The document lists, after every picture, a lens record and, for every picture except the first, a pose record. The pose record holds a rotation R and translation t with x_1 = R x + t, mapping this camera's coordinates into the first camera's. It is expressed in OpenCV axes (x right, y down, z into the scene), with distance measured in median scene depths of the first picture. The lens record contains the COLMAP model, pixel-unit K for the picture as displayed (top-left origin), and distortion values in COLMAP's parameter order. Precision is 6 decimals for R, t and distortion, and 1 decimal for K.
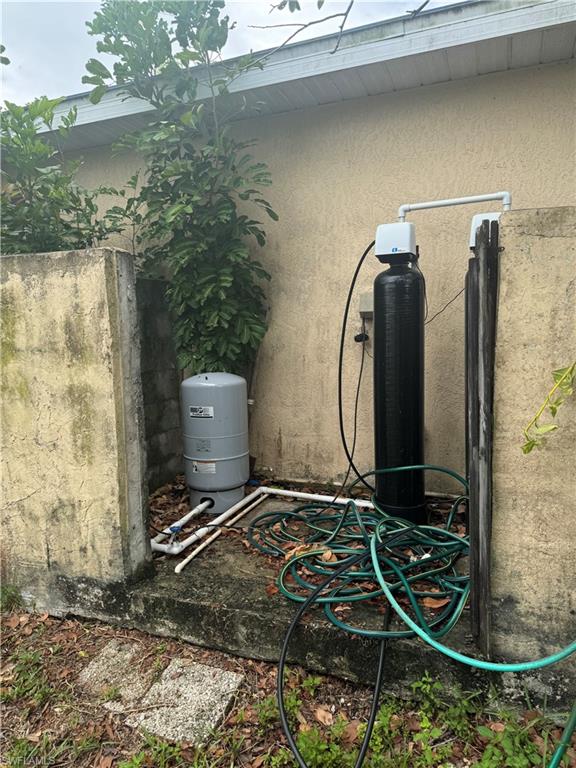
lens RADIAL K [[540.7, 0, 287.2], [0, 540.7, 380.8], [0, 0, 1]] dist [0.048568, -0.045649]
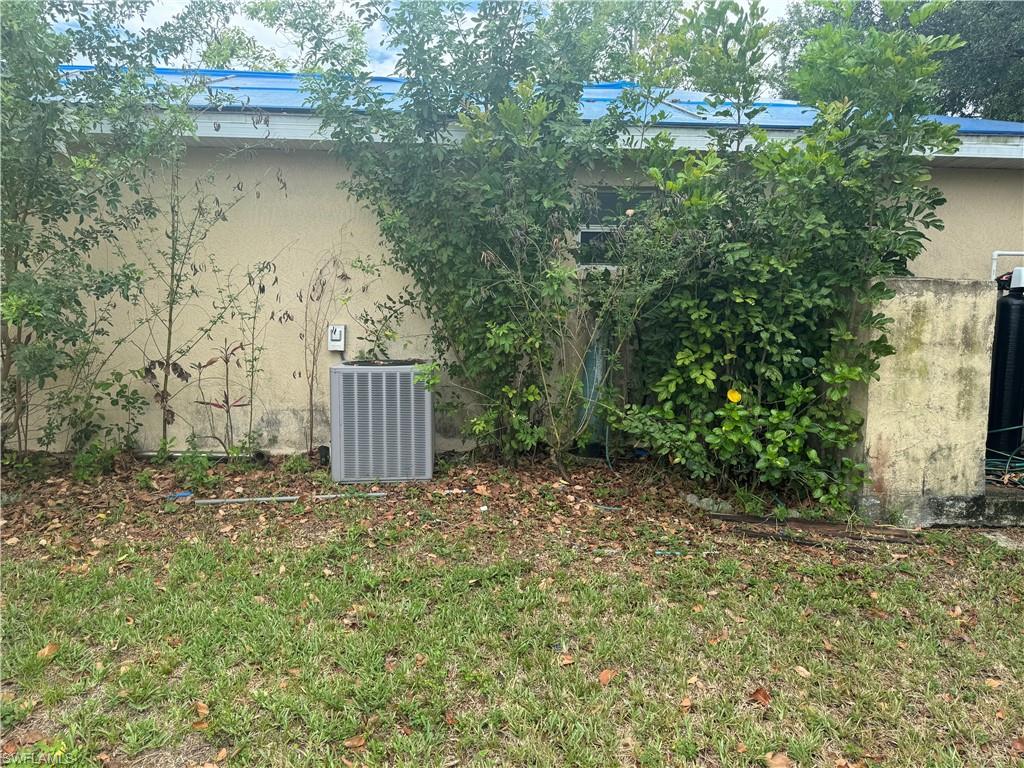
lens RADIAL K [[721.0, 0, 513.9], [0, 721.0, 386.0], [0, 0, 1]] dist [0.048568, -0.045649]
pose [[0.905301, -0.001811, 0.424766, -2.357200], [0.004402, 0.999977, -0.005117, 0.063662], [-0.424747, 0.006502, 0.905289, -0.307056]]
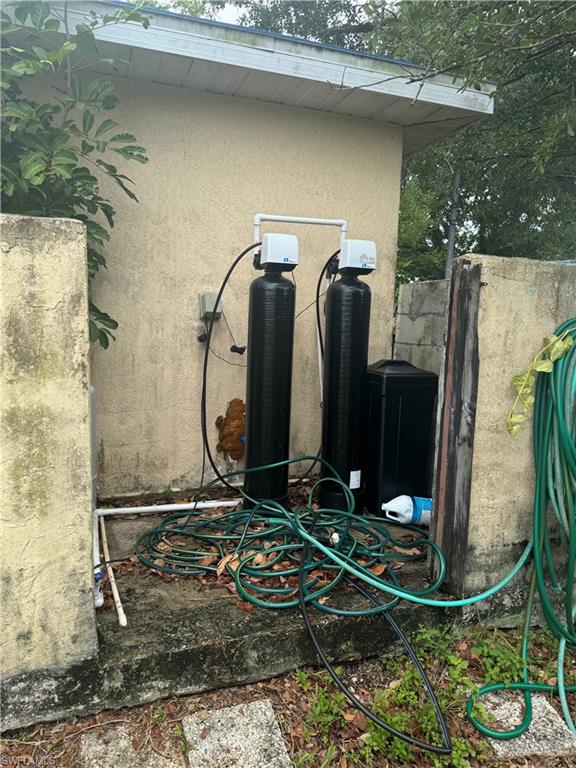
lens RADIAL K [[540.7, 0, 288.1], [0, 540.7, 383.0], [0, 0, 1]] dist [0.048568, -0.045649]
pose [[0.740135, -0.037985, 0.671384, -0.596978], [0.019856, 0.999202, 0.034642, -0.041475], [-0.672165, -0.012309, 0.740299, 0.241408]]
